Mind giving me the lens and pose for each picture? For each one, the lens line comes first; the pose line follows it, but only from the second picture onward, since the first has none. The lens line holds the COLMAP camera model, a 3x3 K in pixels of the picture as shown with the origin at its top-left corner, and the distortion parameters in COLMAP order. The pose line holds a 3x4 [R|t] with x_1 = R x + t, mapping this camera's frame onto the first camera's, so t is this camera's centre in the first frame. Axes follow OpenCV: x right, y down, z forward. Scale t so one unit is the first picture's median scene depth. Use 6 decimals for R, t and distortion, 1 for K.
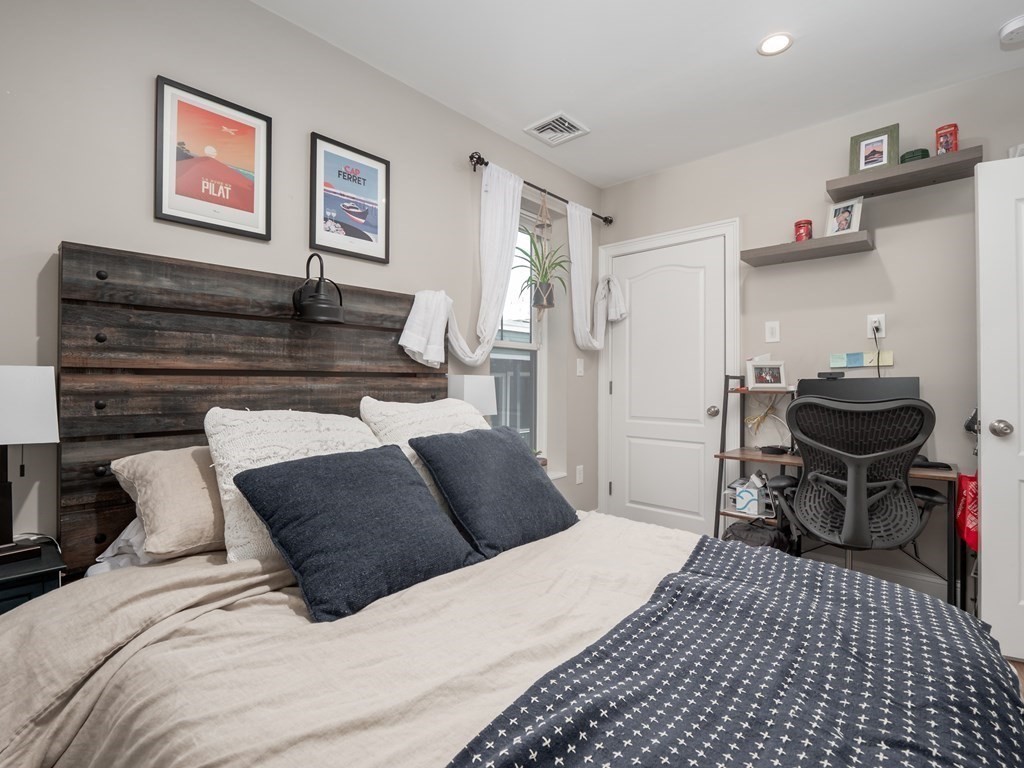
lens RADIAL K [[498.8, 0, 505.6], [0, 498.8, 375.9], [0, 0, 1]] dist [-0.005635, -0.008483]
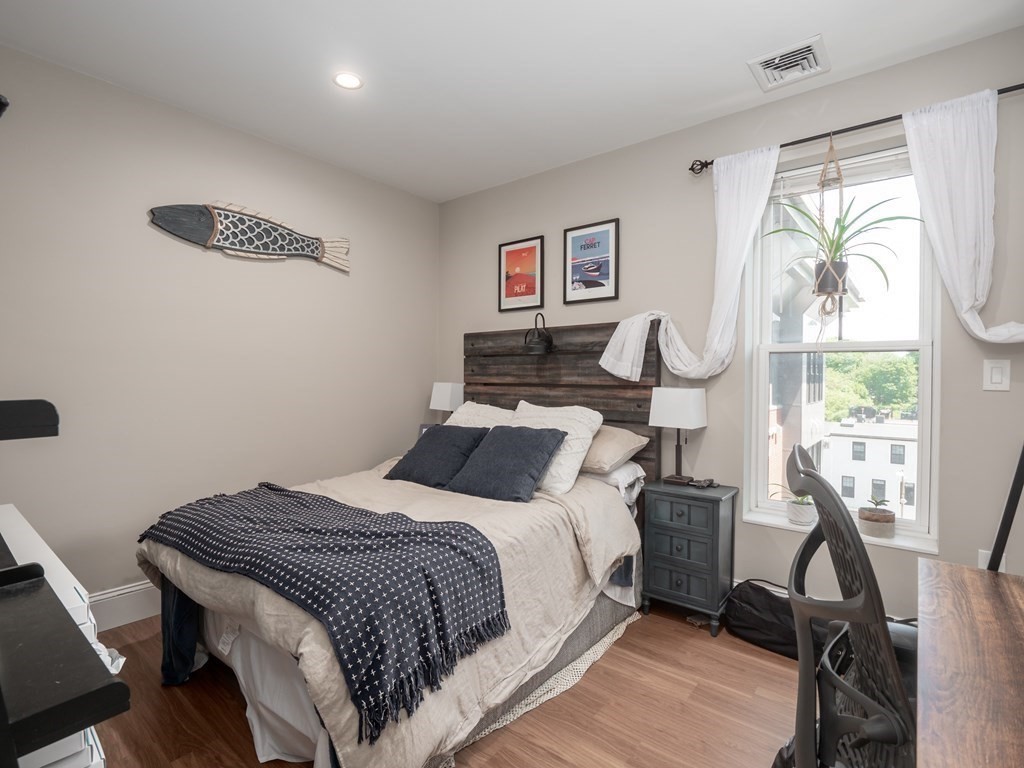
lens RADIAL K [[498.8, 0, 505.6], [0, 498.8, 375.9], [0, 0, 1]] dist [-0.005635, -0.008483]
pose [[0.052592, -0.006640, -0.998594, 1.162899], [0.002842, 0.999975, -0.006499, -0.024374], [0.998612, -0.002496, 0.052610, 0.739834]]
